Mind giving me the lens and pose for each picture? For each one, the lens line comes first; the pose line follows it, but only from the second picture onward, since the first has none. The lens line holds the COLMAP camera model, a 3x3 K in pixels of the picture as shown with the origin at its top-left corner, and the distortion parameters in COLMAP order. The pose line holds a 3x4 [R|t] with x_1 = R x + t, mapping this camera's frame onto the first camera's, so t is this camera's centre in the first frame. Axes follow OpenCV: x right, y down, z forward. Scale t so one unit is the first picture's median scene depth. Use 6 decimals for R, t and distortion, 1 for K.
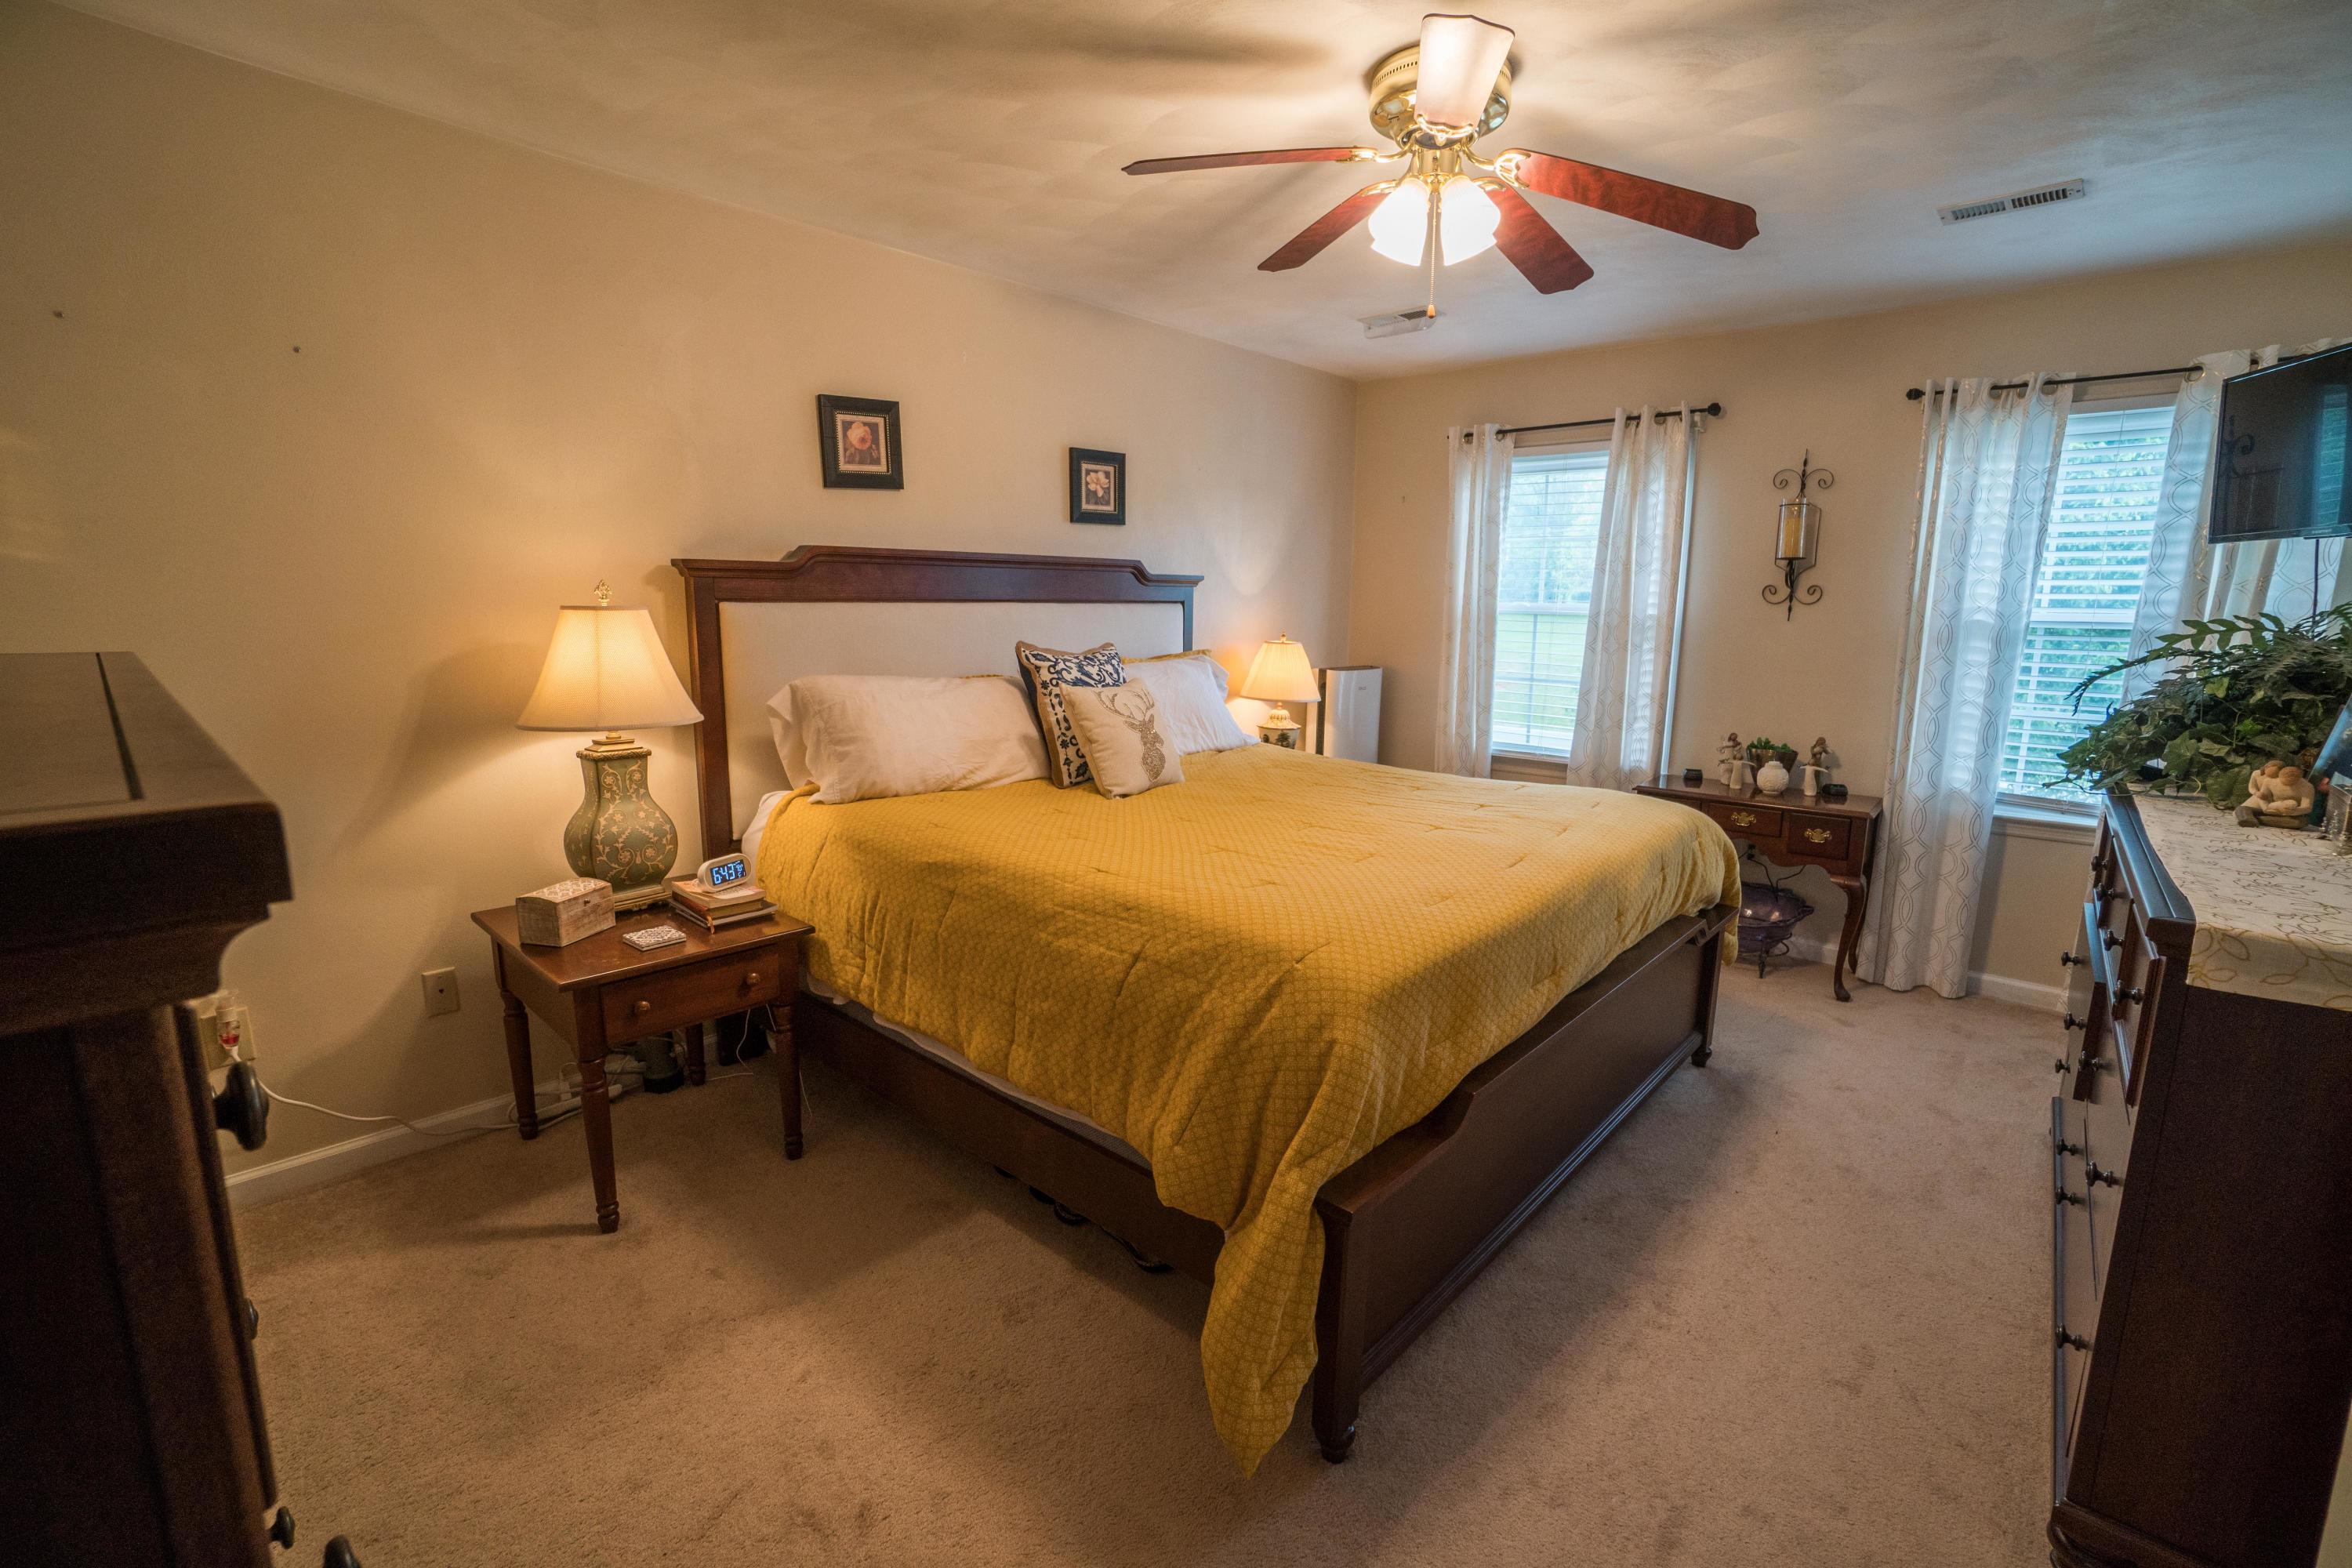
lens RADIAL K [[1020.4, 0, 1167.1], [0, 1020.4, 762.5], [0, 0, 1]] dist [-0.024008, 0.019578]
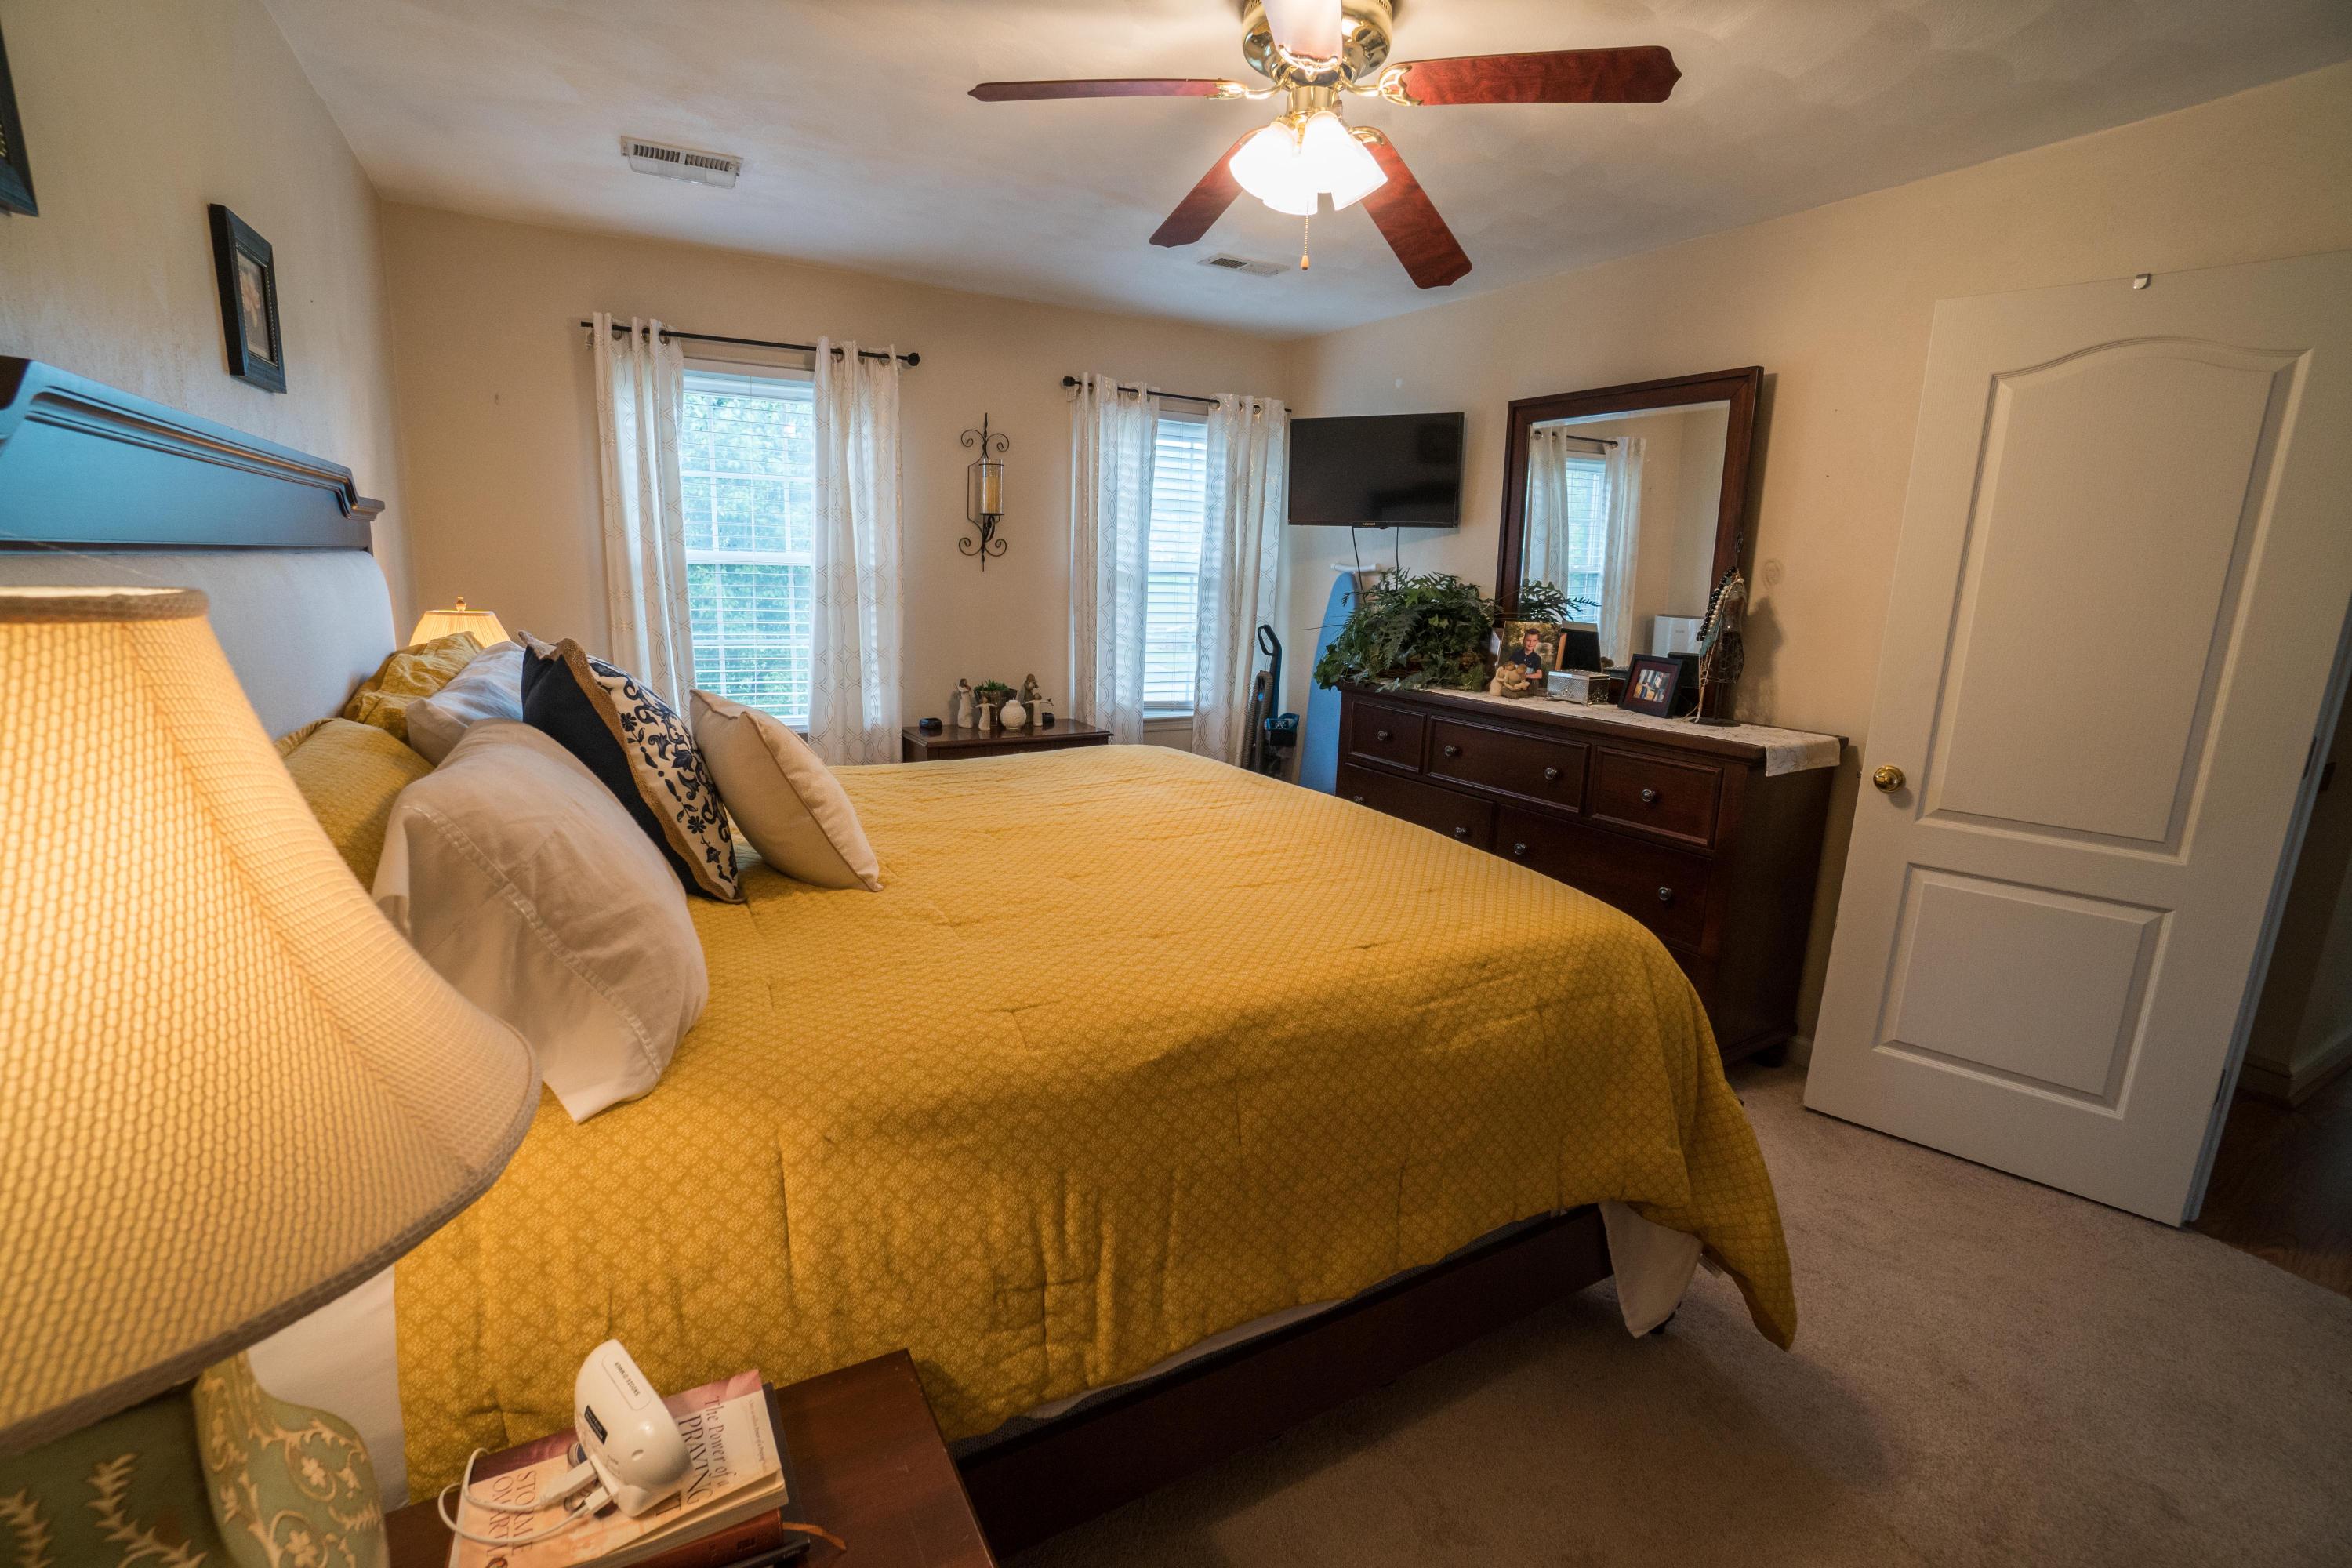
lens RADIAL K [[1034.7, 0, 1168.7], [0, 1034.7, 792.5], [0, 0, 1]] dist [-0.062300, 0.021479]
pose [[0.334767, -0.205036, 0.919724, -0.468392], [0.123452, 0.977171, 0.172908, -0.089389], [-0.934179, 0.055658, 0.352436, 0.526062]]
